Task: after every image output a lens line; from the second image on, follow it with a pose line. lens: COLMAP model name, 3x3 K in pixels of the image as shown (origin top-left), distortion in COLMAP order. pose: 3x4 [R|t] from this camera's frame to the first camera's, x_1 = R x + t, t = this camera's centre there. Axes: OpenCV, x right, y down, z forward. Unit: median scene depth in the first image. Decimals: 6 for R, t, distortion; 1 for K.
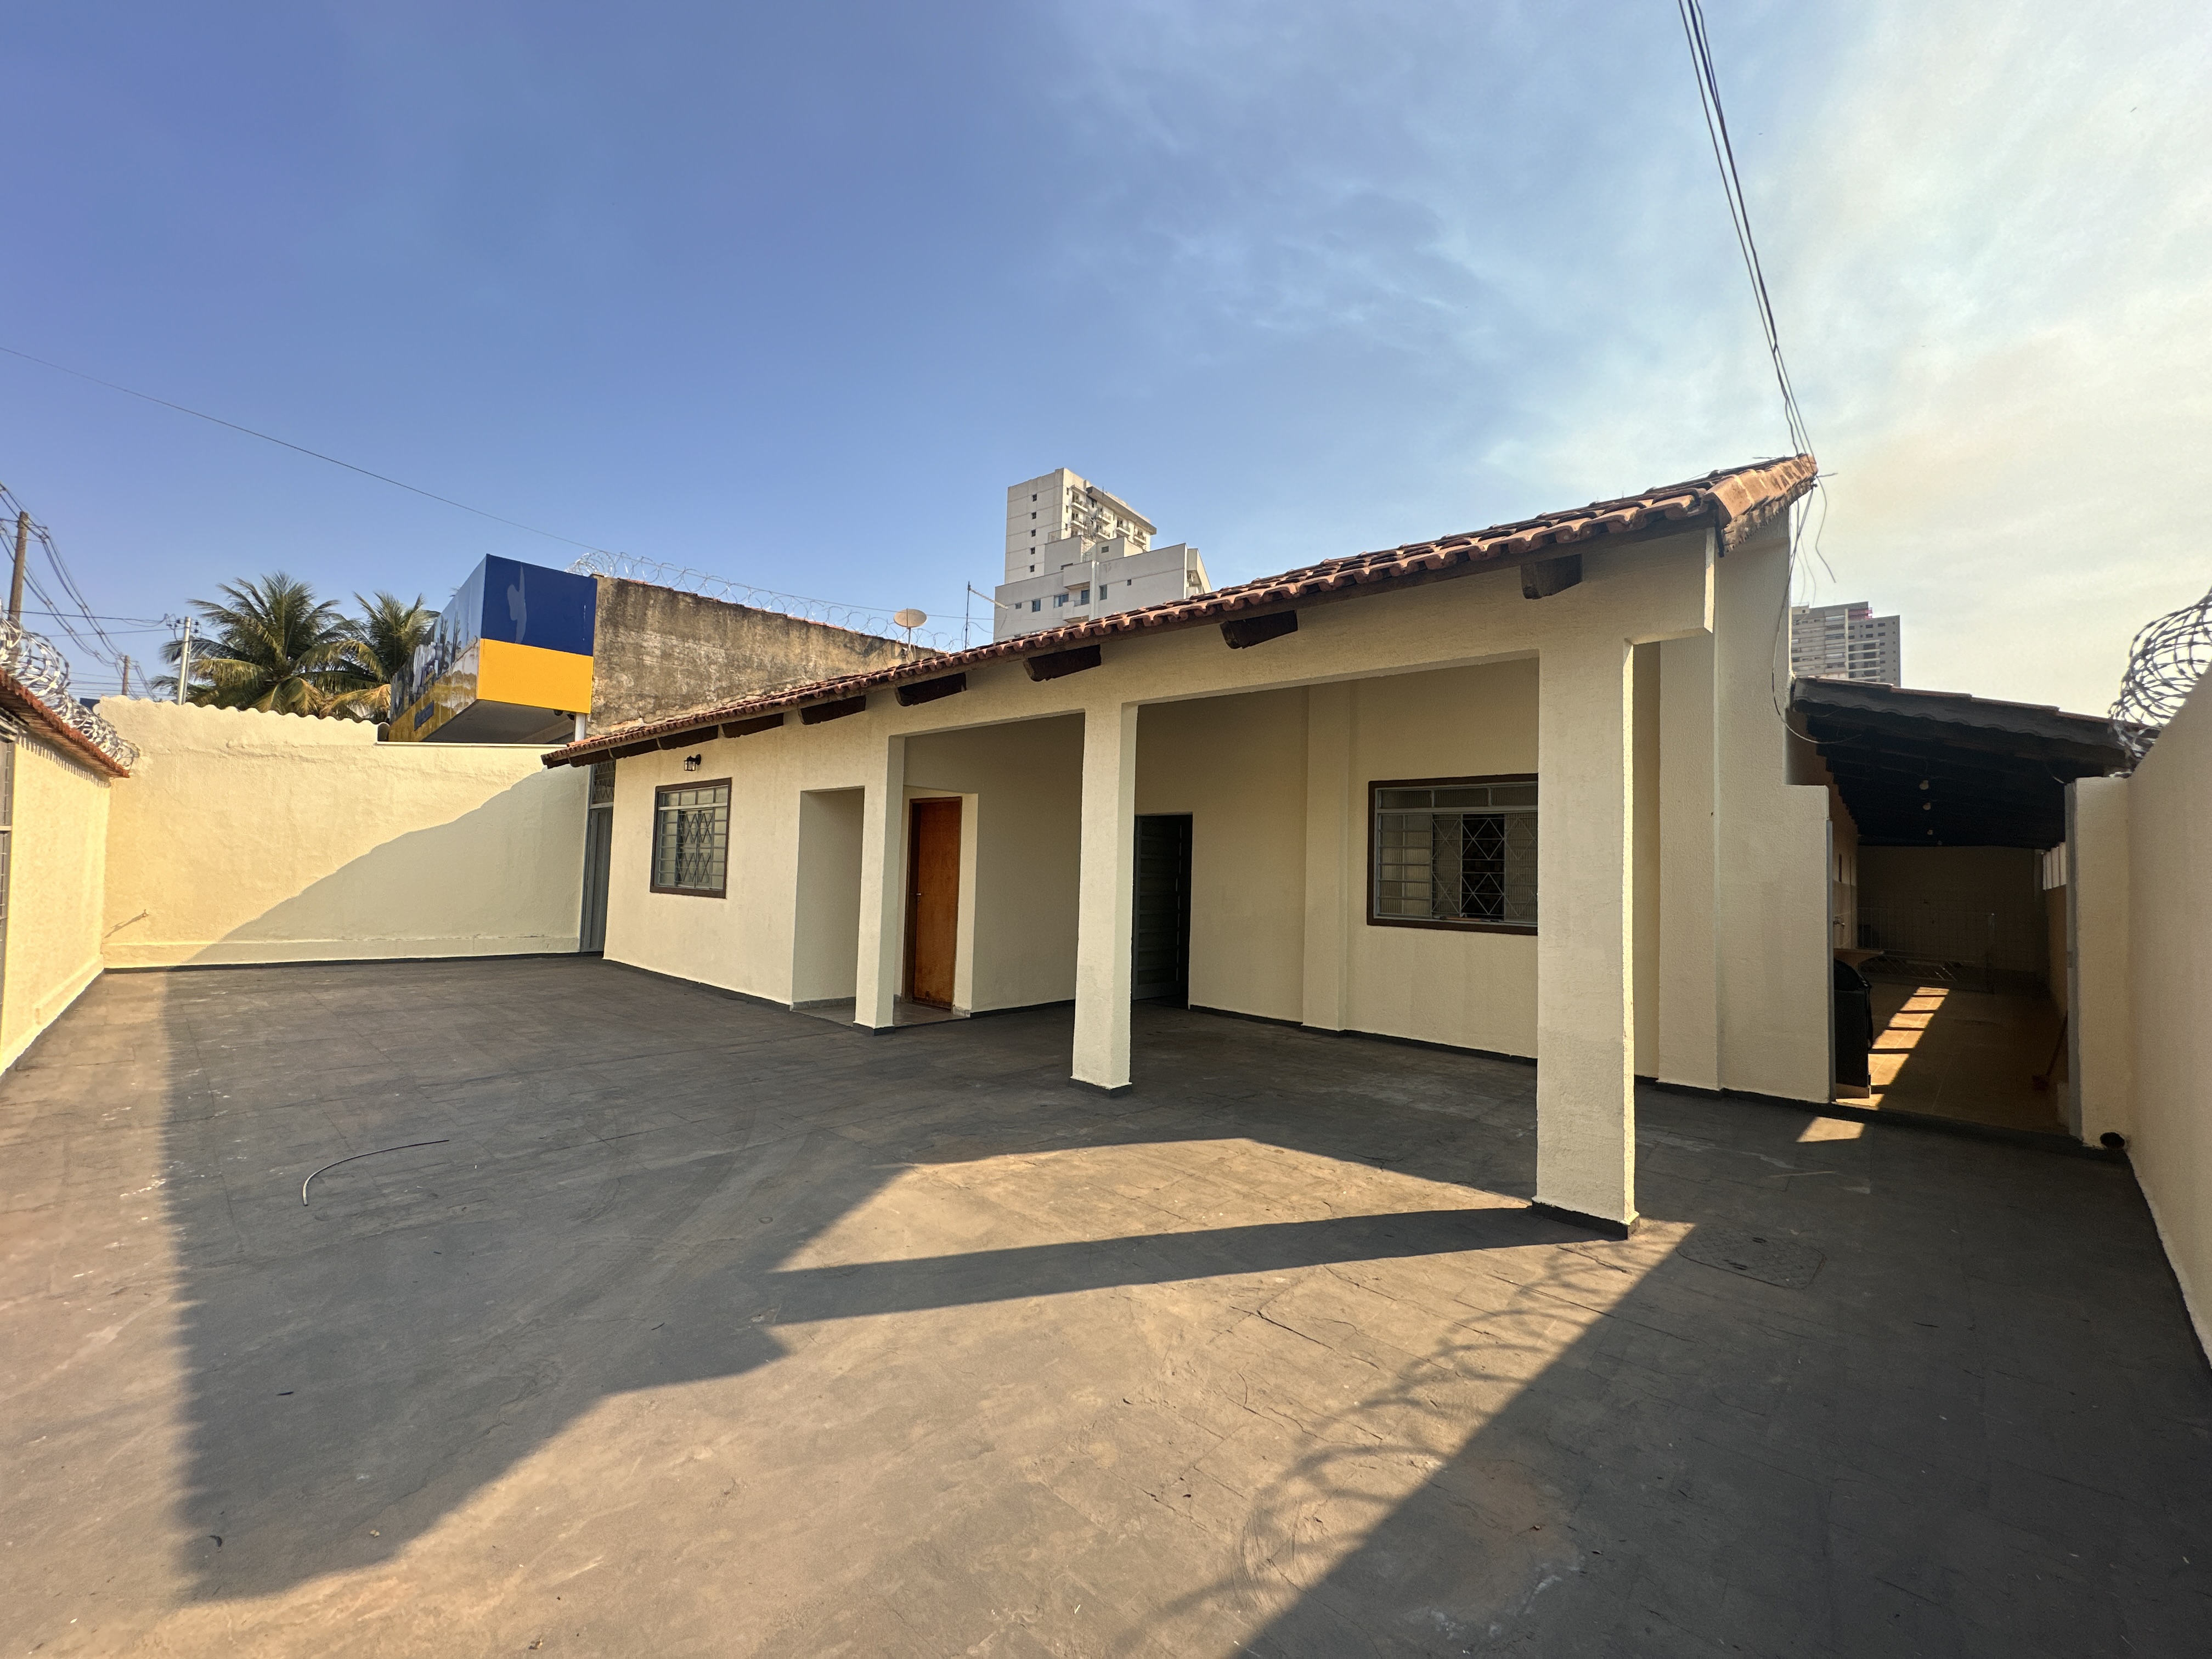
lens RADIAL K [[880.8, 0, 1106.0], [0, 880.8, 829.5], [0, 0, 1]] dist [0.002072, -0.000249]
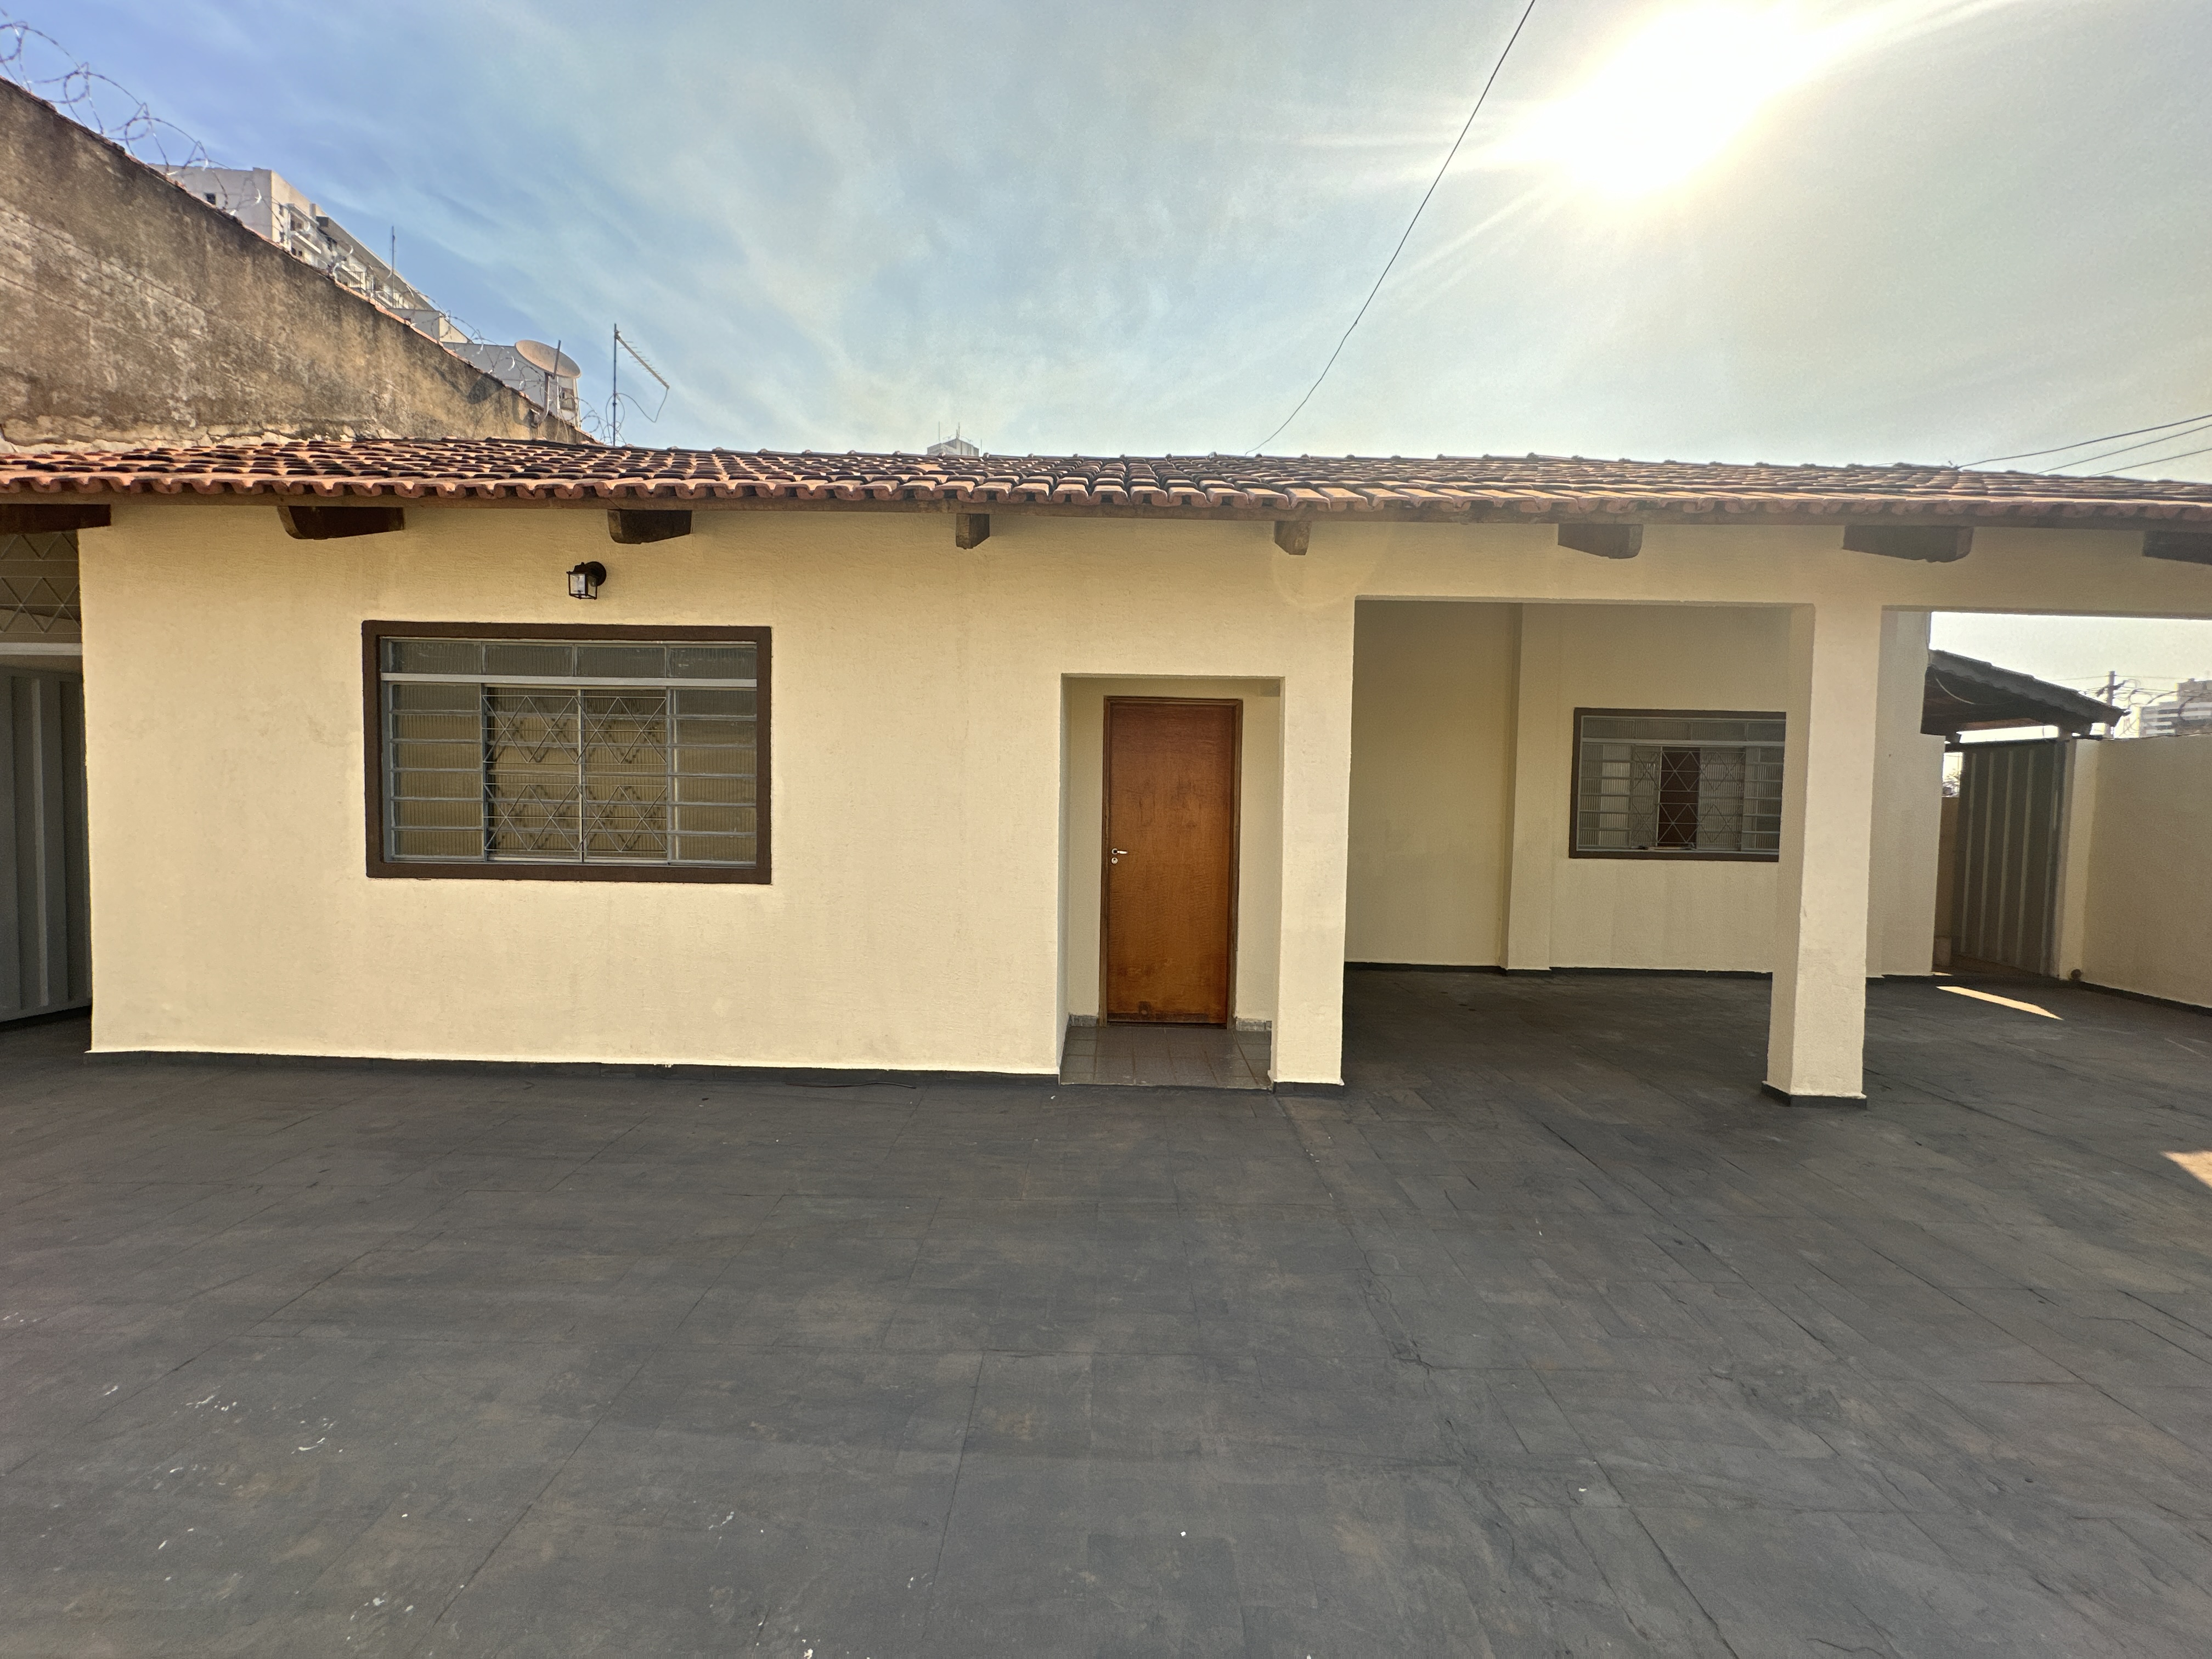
lens RADIAL K [[880.8, 0, 1106.0], [0, 880.8, 829.5], [0, 0, 1]] dist [0.002072, -0.000249]
pose [[0.747711, -0.044895, 0.662505, -0.411879], [-0.030445, 0.994345, 0.101743, -0.003285], [-0.663326, -0.096245, 0.742116, 0.353656]]
